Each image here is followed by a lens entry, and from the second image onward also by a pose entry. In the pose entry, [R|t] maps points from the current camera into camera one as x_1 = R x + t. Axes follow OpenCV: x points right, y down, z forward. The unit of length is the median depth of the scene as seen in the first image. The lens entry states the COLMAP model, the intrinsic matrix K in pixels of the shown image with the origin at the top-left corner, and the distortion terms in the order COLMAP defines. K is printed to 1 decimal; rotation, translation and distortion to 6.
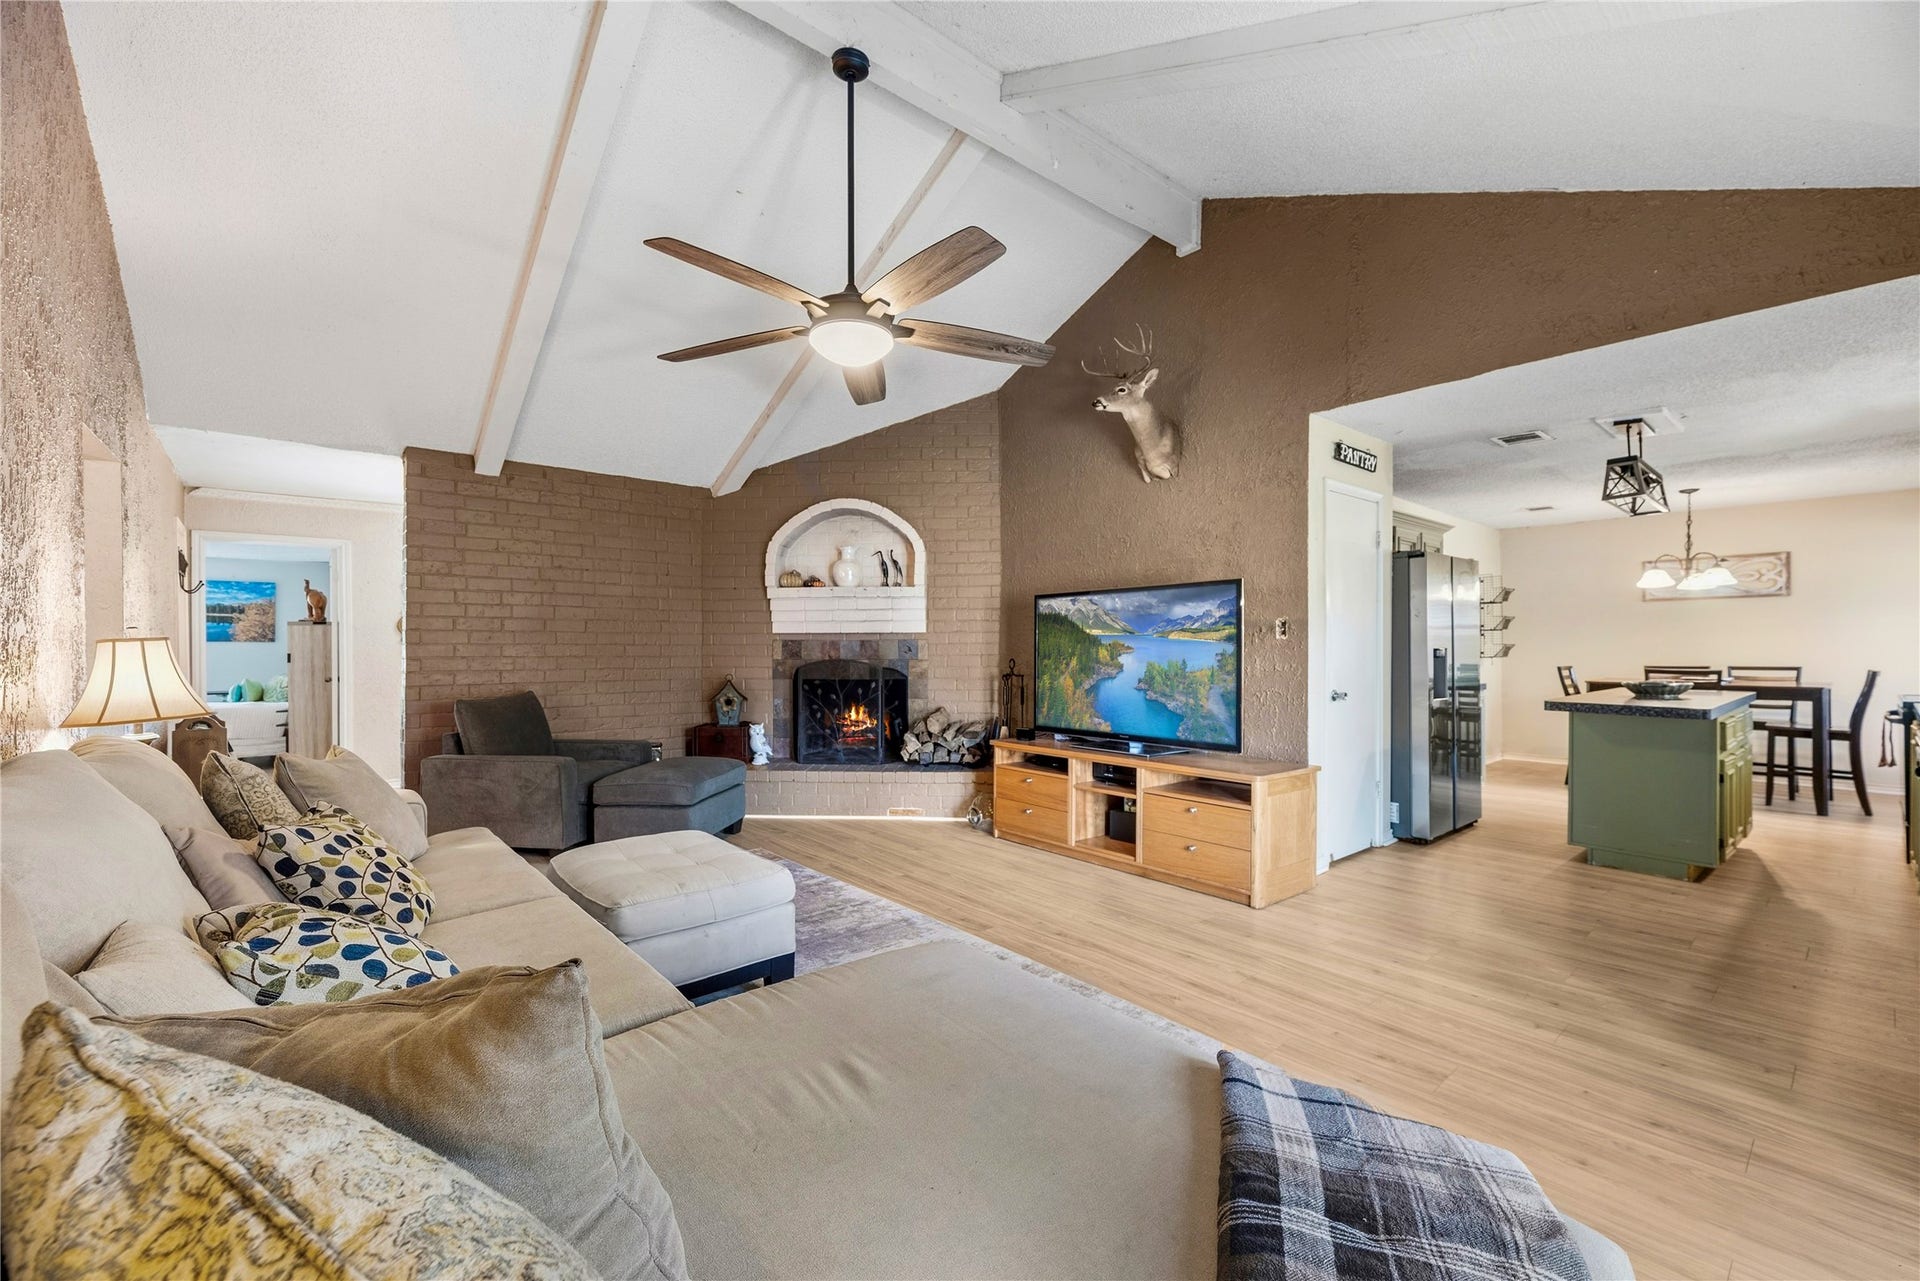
lens RADIAL K [[786.5, 0, 978.5], [0, 786.5, 648.8], [0, 0, 1]] dist [0.021328, 0.000102]
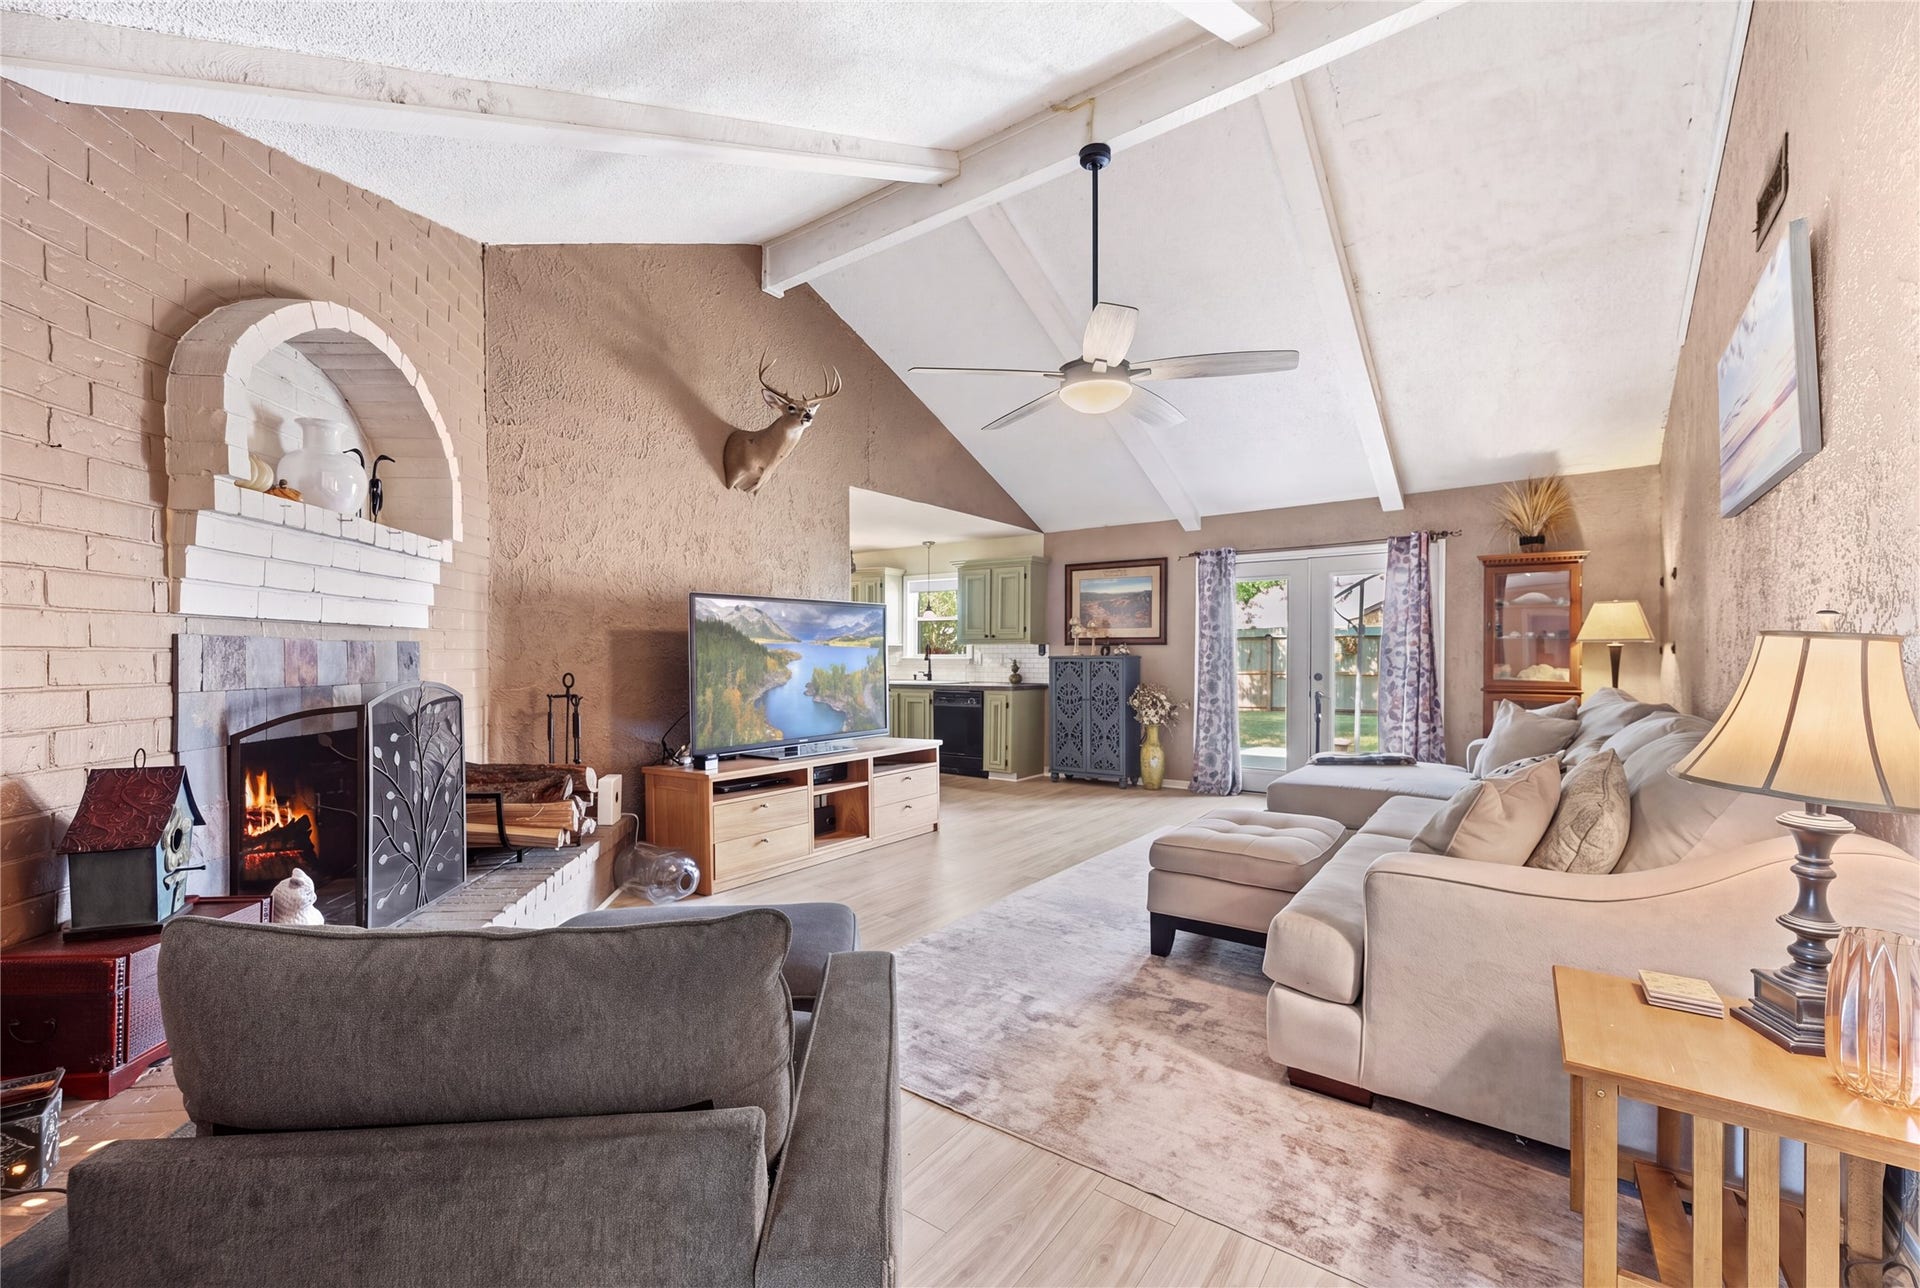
lens RADIAL K [[783.1, 0, 968.2], [0, 783.1, 651.4], [0, 0, 1]] dist [0.002780, 0.000138]
pose [[-0.217918, 0.004951, 0.975954, -0.685320], [0.001989, 0.999987, -0.004629, -0.001881], [-0.975965, 0.000932, -0.217926, 0.783185]]
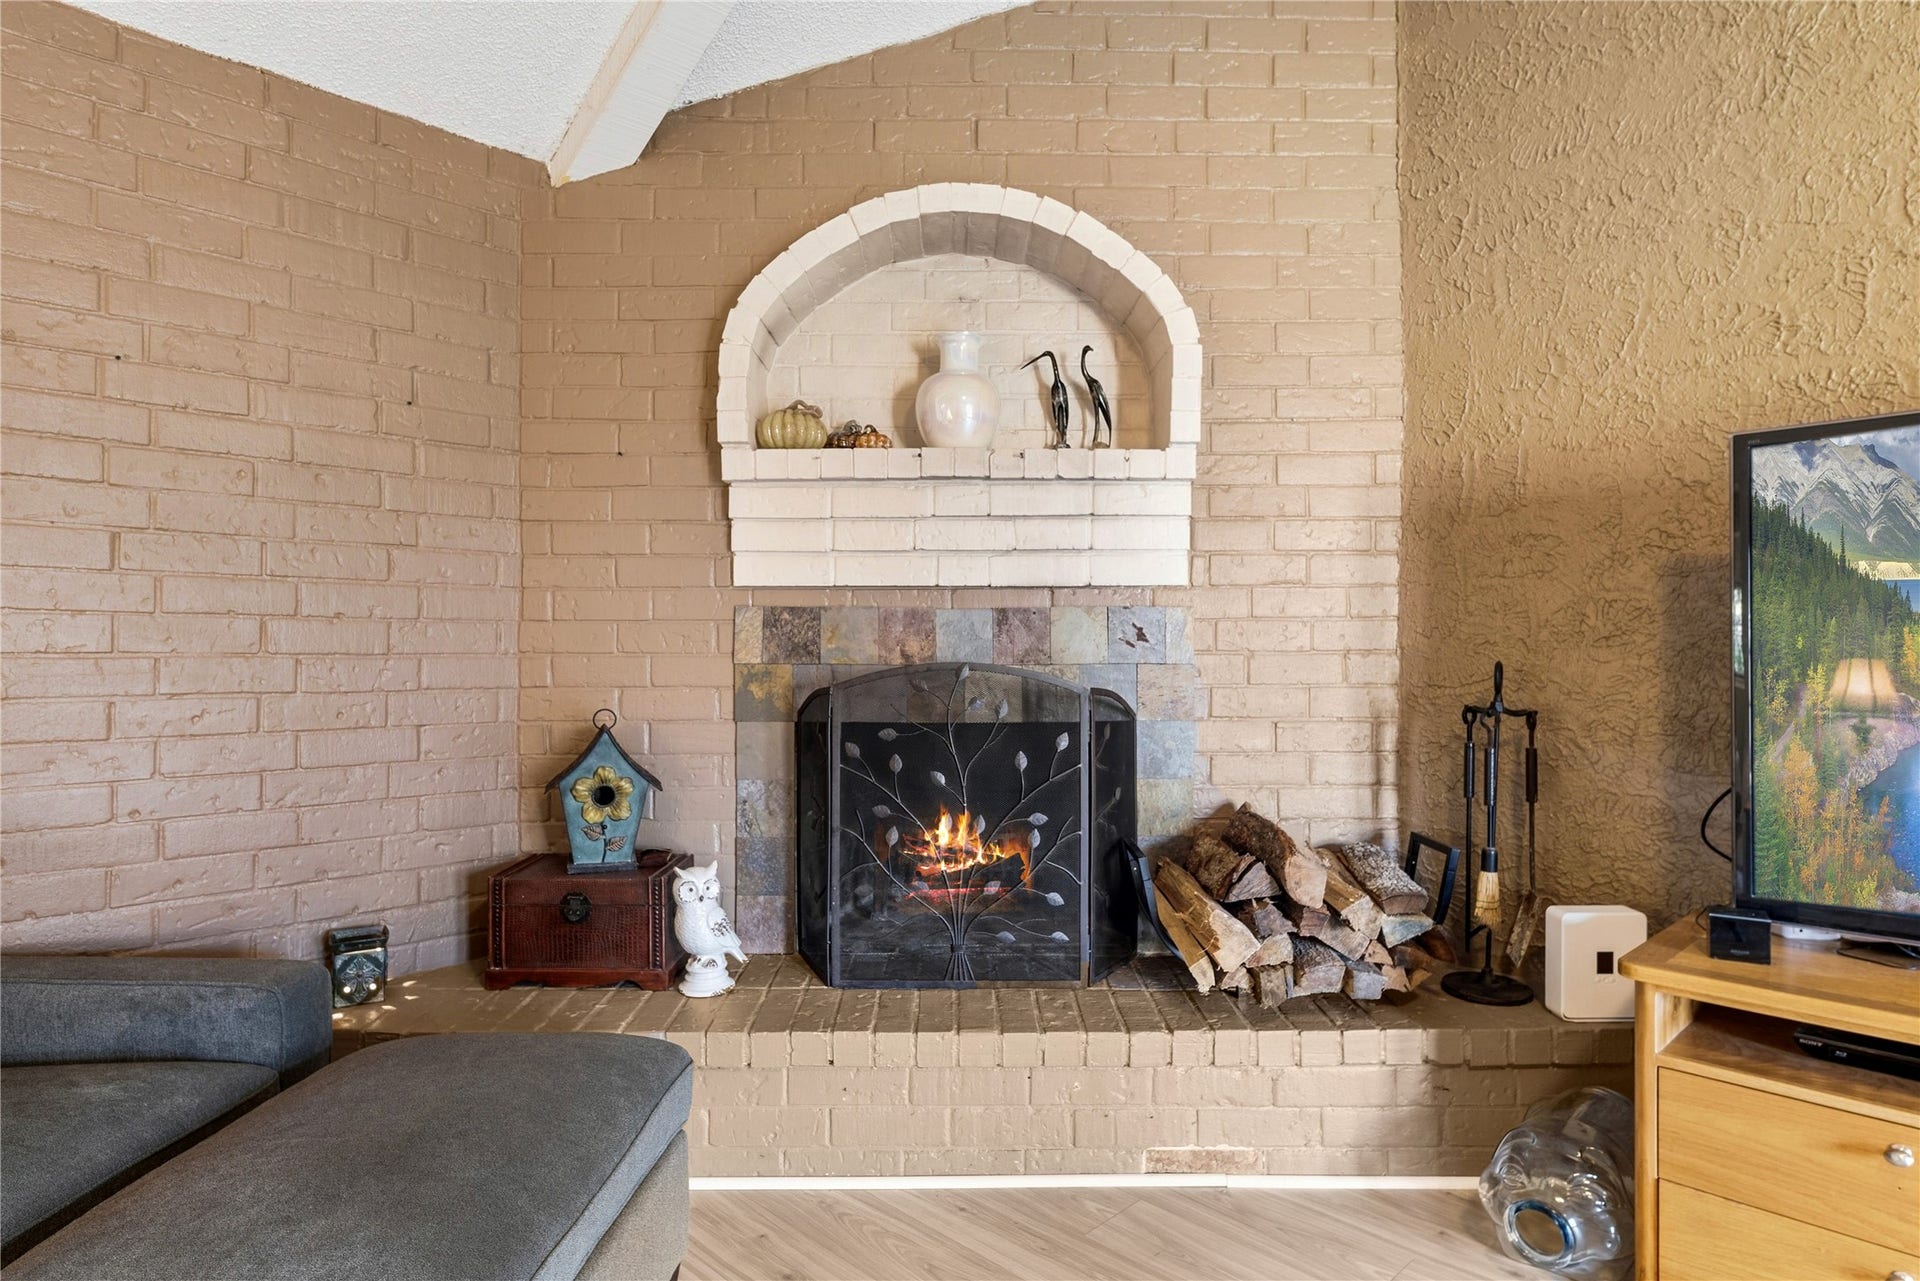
lens RADIAL K [[1084.1, 0, 997.5], [0, 1084.1, 646.4], [0, 0, 1]] dist [0.000860, -0.000033]
pose [[0.996927, 0.000273, 0.078333, -0.193475], [0.000375, 0.999966, -0.008256, 0.010375], [-0.078333, 0.008260, 0.996893, 0.550844]]
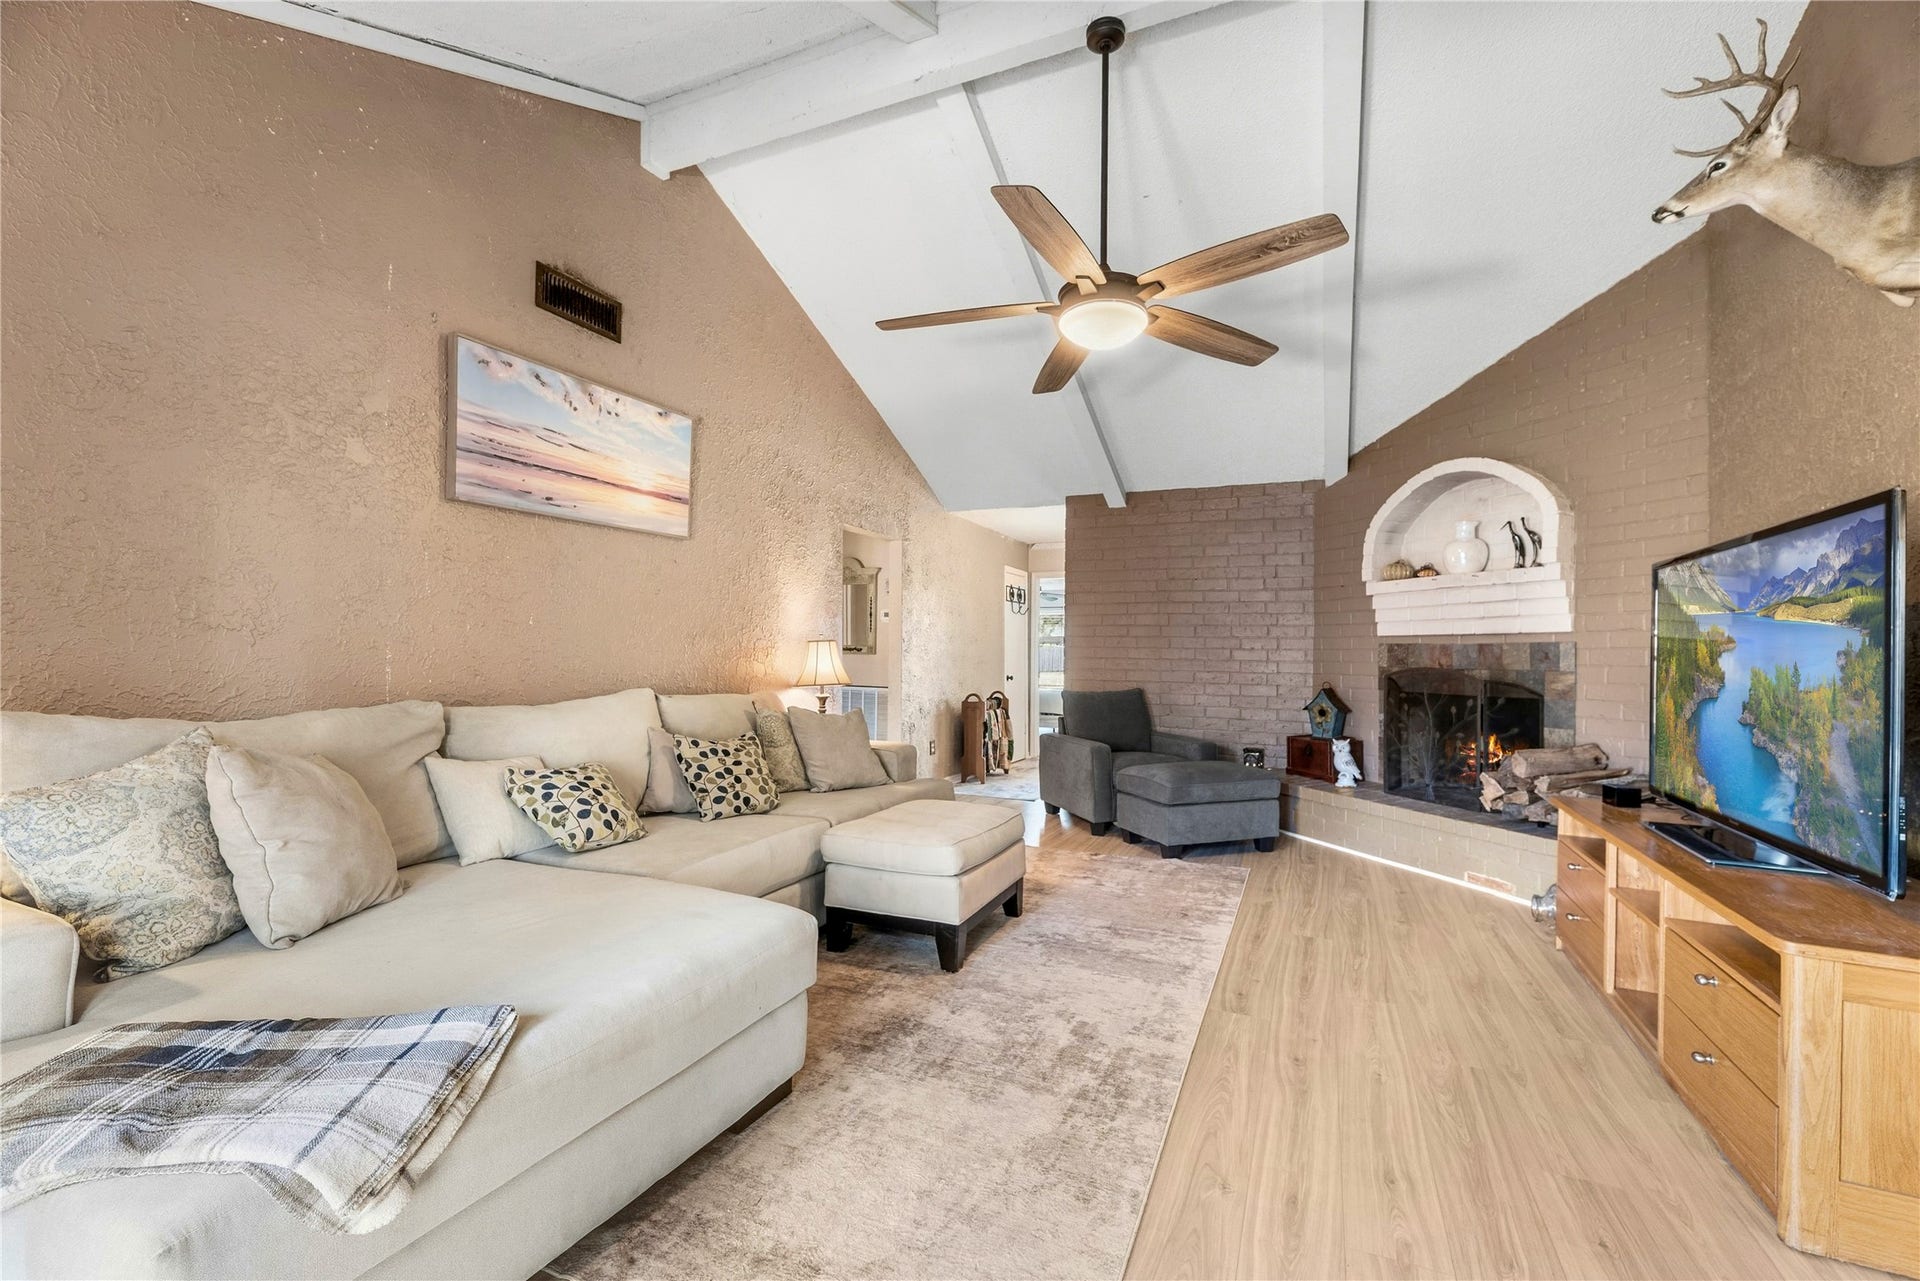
lens RADIAL K [[805.0, 0, 983.7], [0, 805.0, 629.3], [0, 0, 1]] dist [-0.000698, -0.000029]
pose [[0.443951, -0.023343, -0.895747, 0.340357], [-0.021364, 0.999101, -0.036624, 0.014269], [0.895797, 0.035396, 0.443053, 0.247772]]
